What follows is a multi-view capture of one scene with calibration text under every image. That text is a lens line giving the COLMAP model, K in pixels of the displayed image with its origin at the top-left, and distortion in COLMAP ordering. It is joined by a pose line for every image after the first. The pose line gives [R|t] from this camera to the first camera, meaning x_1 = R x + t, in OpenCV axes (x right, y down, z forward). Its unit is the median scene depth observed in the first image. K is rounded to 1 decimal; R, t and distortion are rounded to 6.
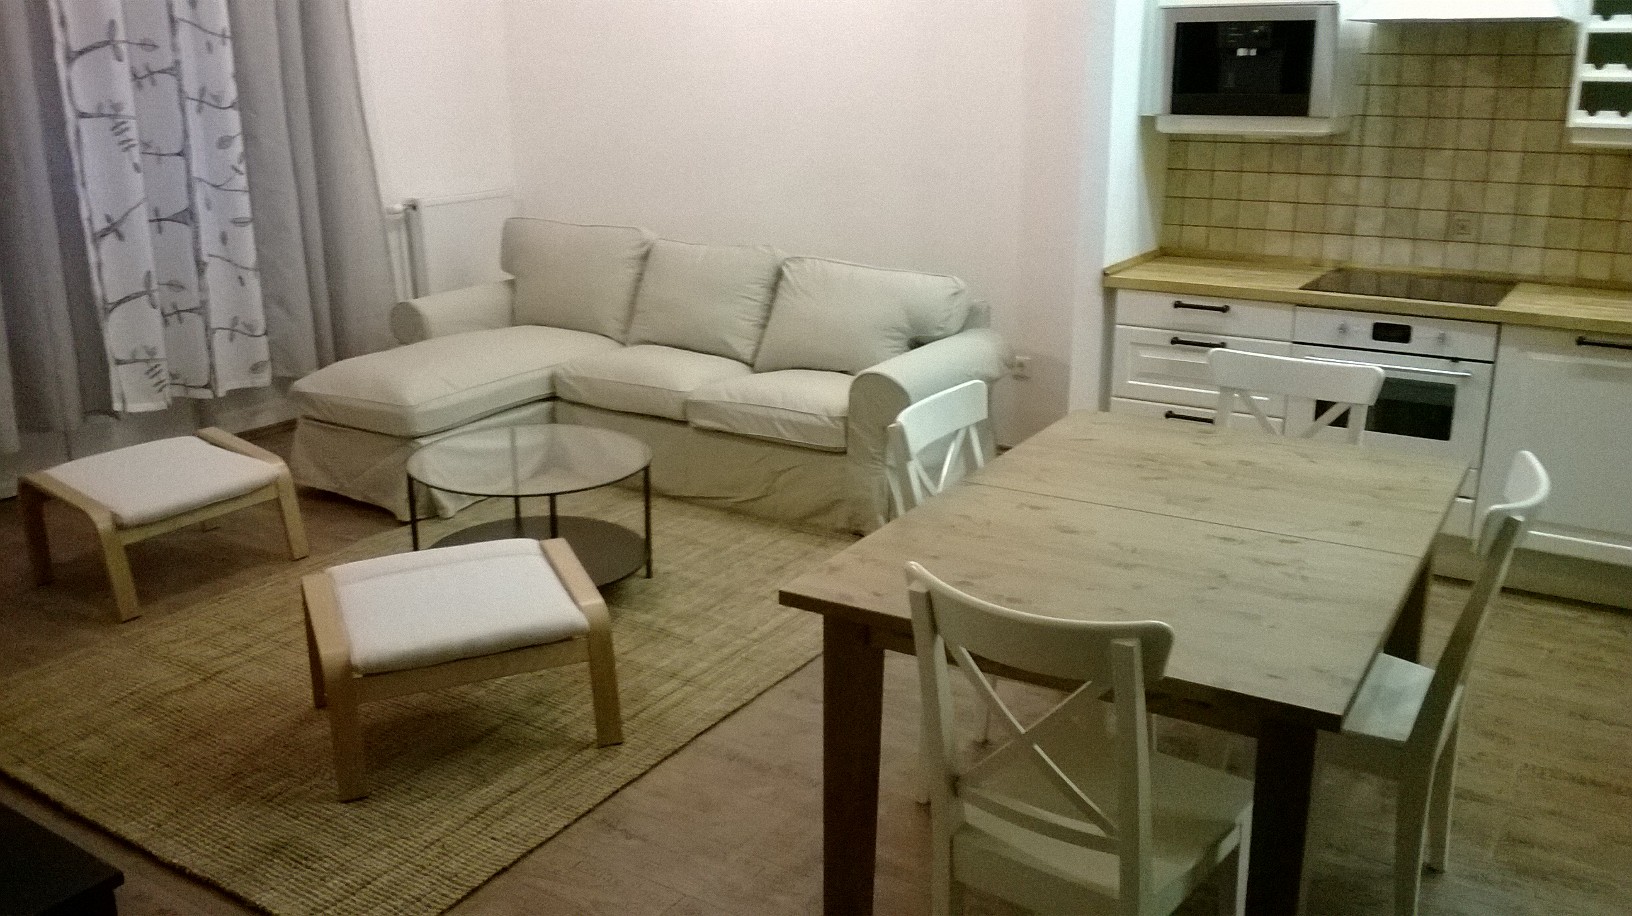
lens RADIAL K [[1409.7, 0, 816.0], [0, 1409.7, 458.0], [0, 0, 1]] dist [-0.002985, -0.018696]
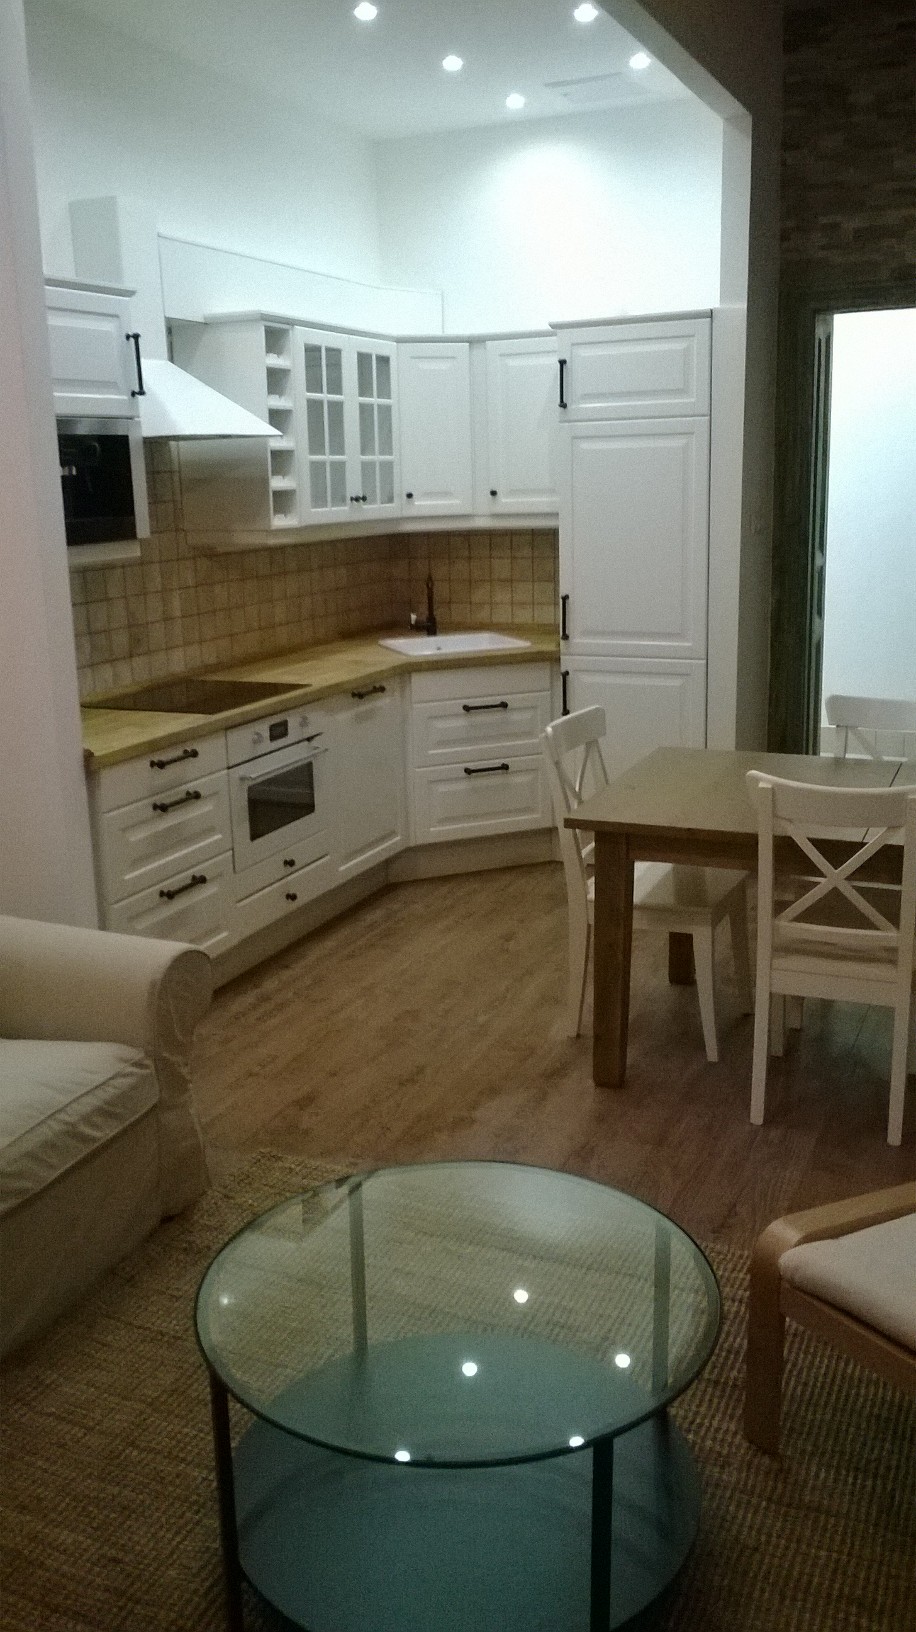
lens RADIAL K [[1320.9, 0, 458.0], [0, 1320.9, 816.0], [0, 0, 1]] dist [-0.090788, 0.064016]
pose [[-0.109408, -0.246273, 0.963005, -0.547280], [0.306444, 0.913274, 0.268371, -0.246418], [-0.945580, 0.324469, -0.024450, 0.898124]]
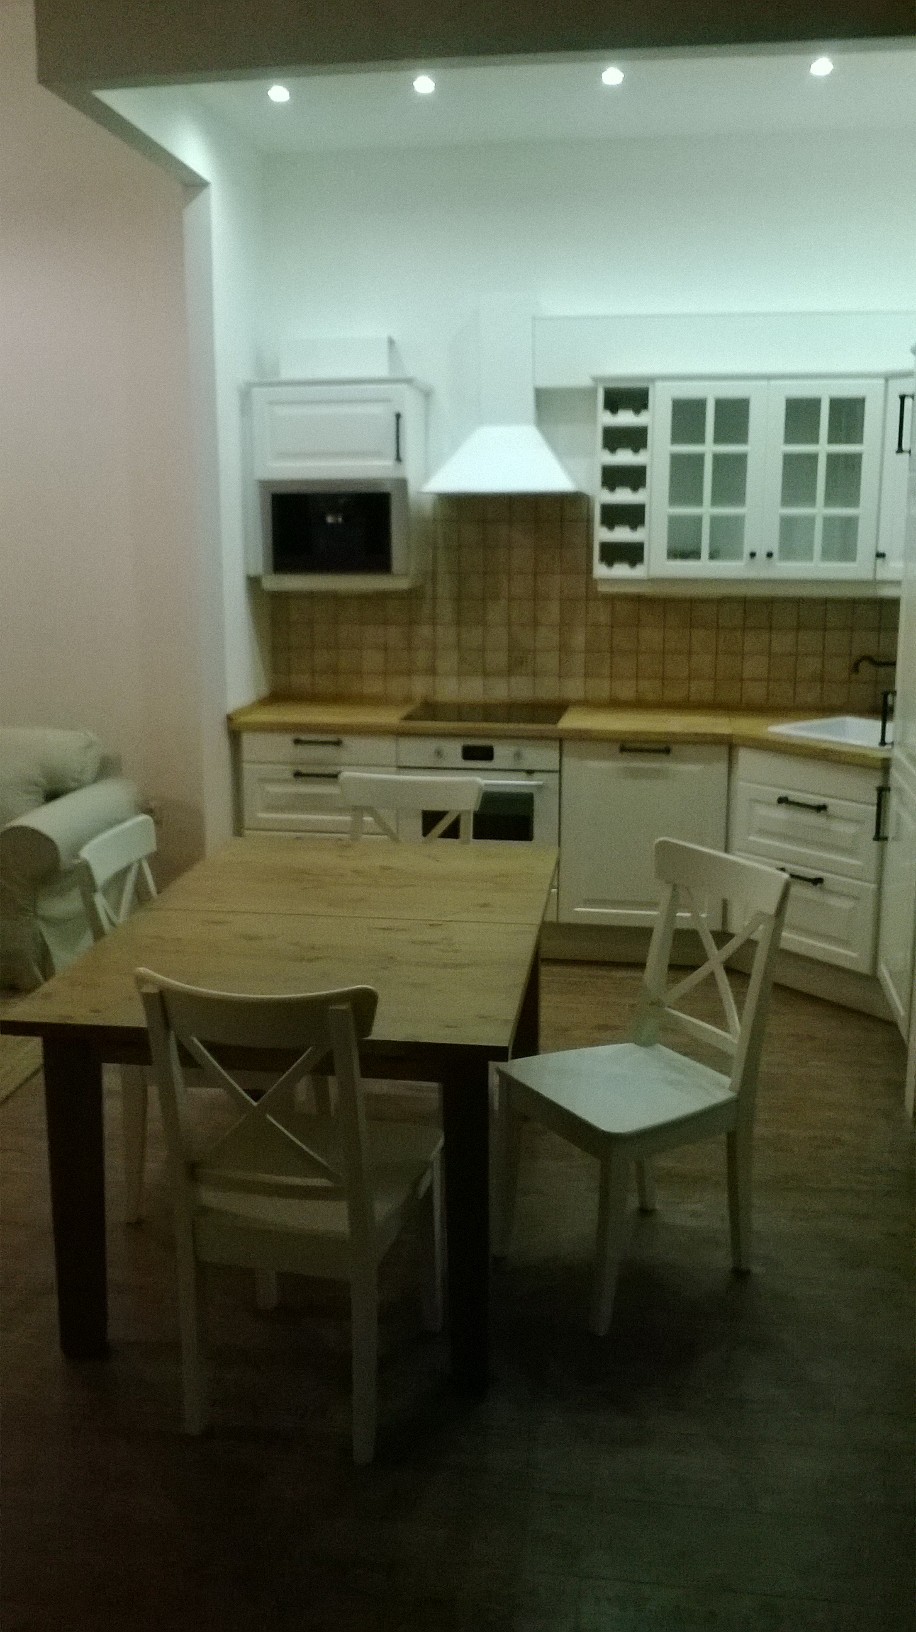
lens RADIAL K [[1368.7, 0, 450.8], [0, 1368.7, 782.5], [0, 0, 1]] dist [-0.002330, -0.008687]
pose [[0.924533, -0.073238, 0.373999, -0.039364], [0.106685, 0.991861, -0.069497, 0.011707], [-0.365865, 0.104153, 0.924822, -0.042065]]
